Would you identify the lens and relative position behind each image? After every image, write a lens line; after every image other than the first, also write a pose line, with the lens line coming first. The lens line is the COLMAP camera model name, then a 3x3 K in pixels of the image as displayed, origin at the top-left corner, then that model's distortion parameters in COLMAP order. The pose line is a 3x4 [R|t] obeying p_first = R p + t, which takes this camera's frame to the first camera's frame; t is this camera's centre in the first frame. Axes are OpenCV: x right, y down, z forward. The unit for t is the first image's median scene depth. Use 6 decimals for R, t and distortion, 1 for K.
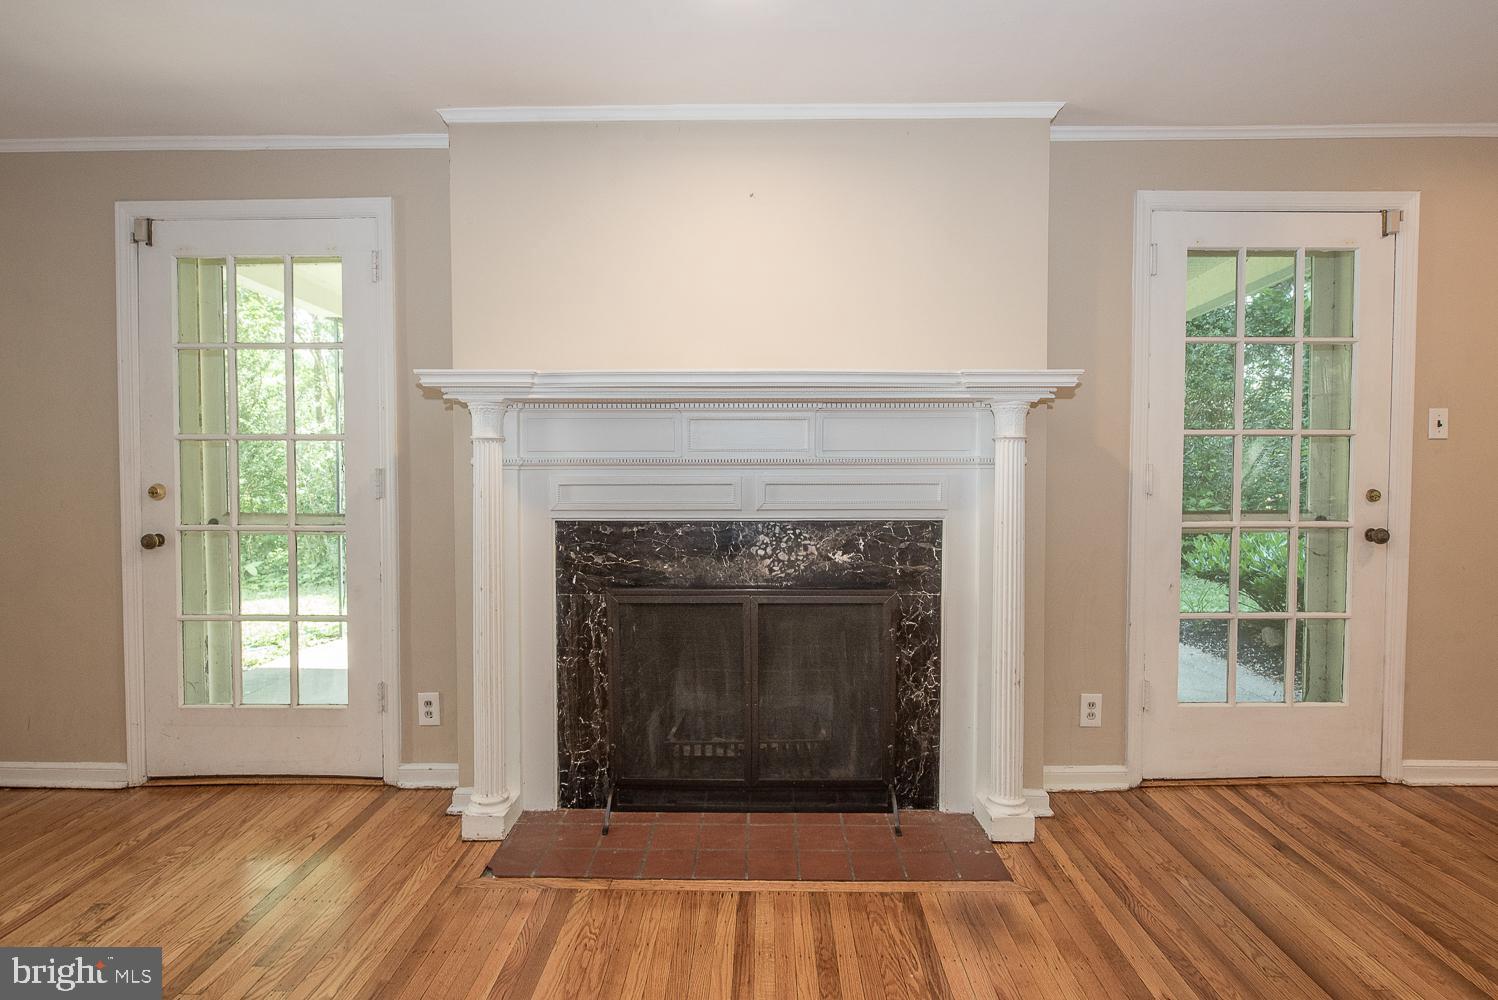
lens RADIAL K [[779.5, 0, 749.0], [0, 779.5, 487.4], [0, 0, 1]] dist [-0.009559, -0.000027]
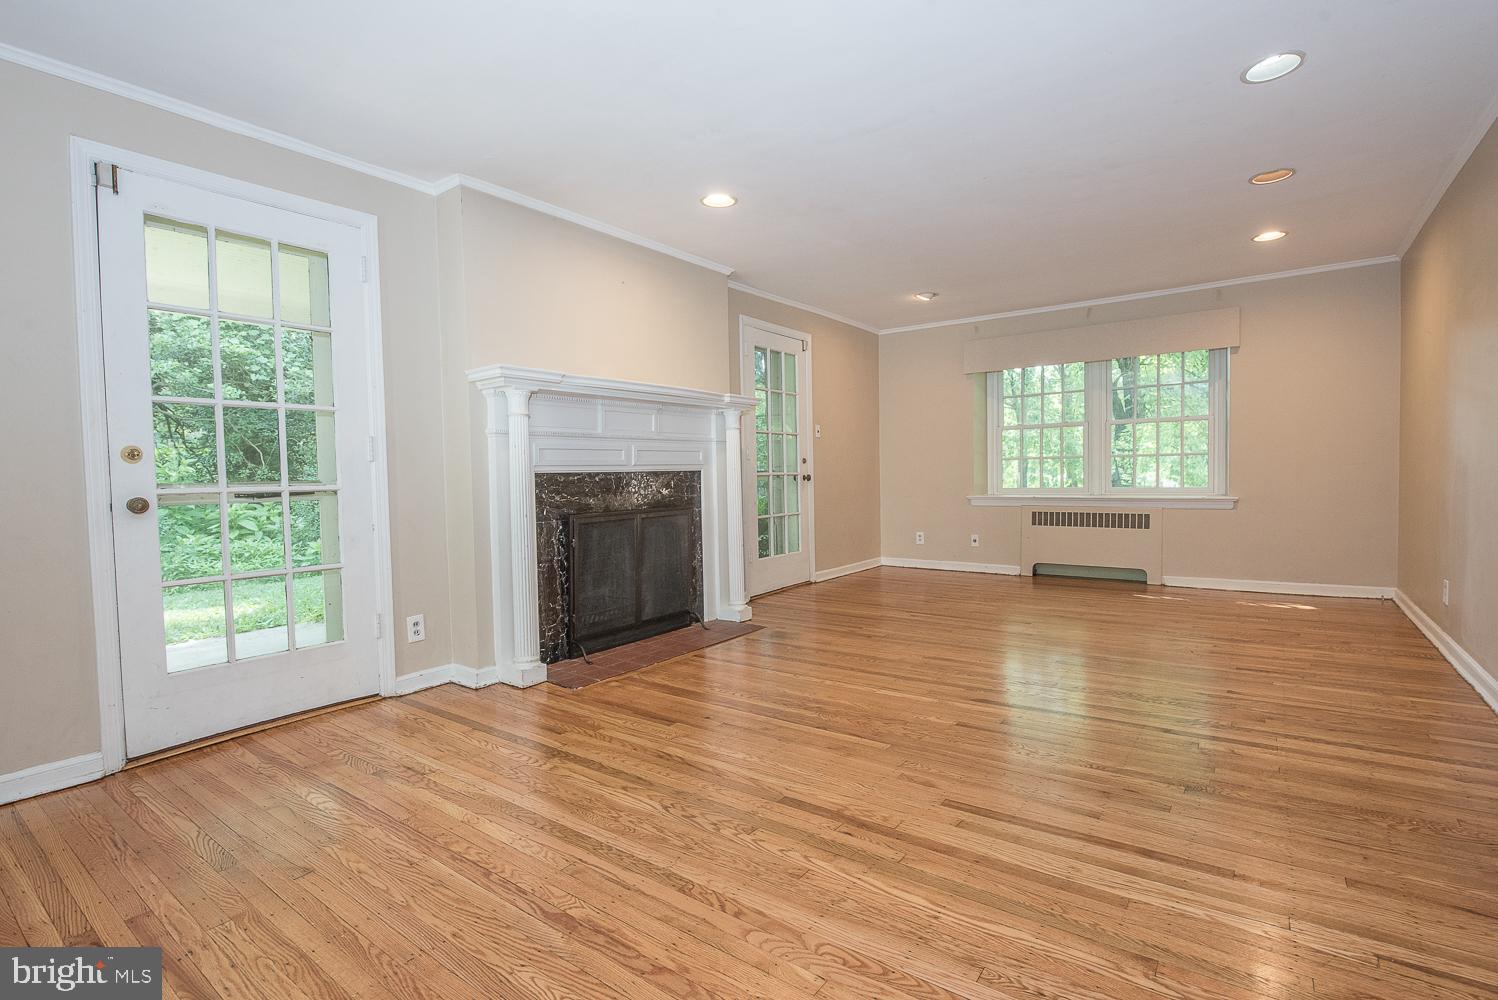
lens RADIAL K [[695.7, 0, 754.5], [0, 695.7, 501.0], [0, 0, 1]] dist [-0.009398, 0.000683]
pose [[0.584721, -0.044902, 0.809991, -1.075612], [0.052382, 0.998473, 0.017537, 0.094403], [-0.809541, 0.032175, 0.586180, -0.121830]]
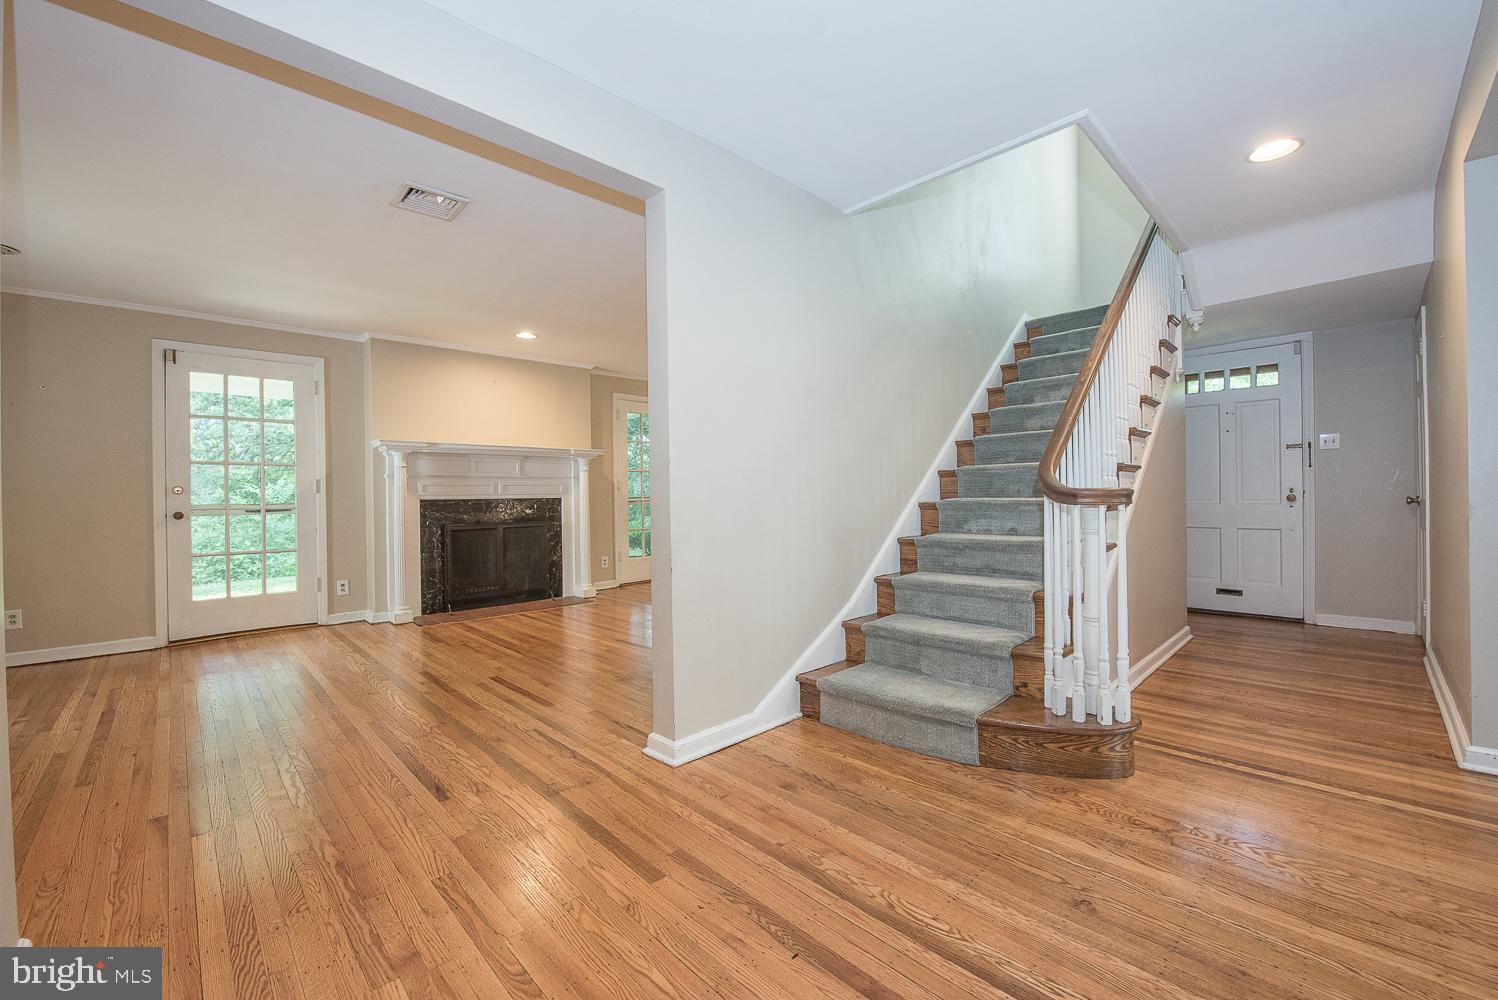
lens RADIAL K [[590.1, 0, 753.9], [0, 590.1, 499.1], [0, 0, 1]] dist [-0.019965, -0.000878]
pose [[0.702212, -0.012991, 0.711849, -0.833660], [0.042514, 0.998814, -0.023710, 0.131465], [-0.710697, 0.046913, 0.701932, -1.097366]]
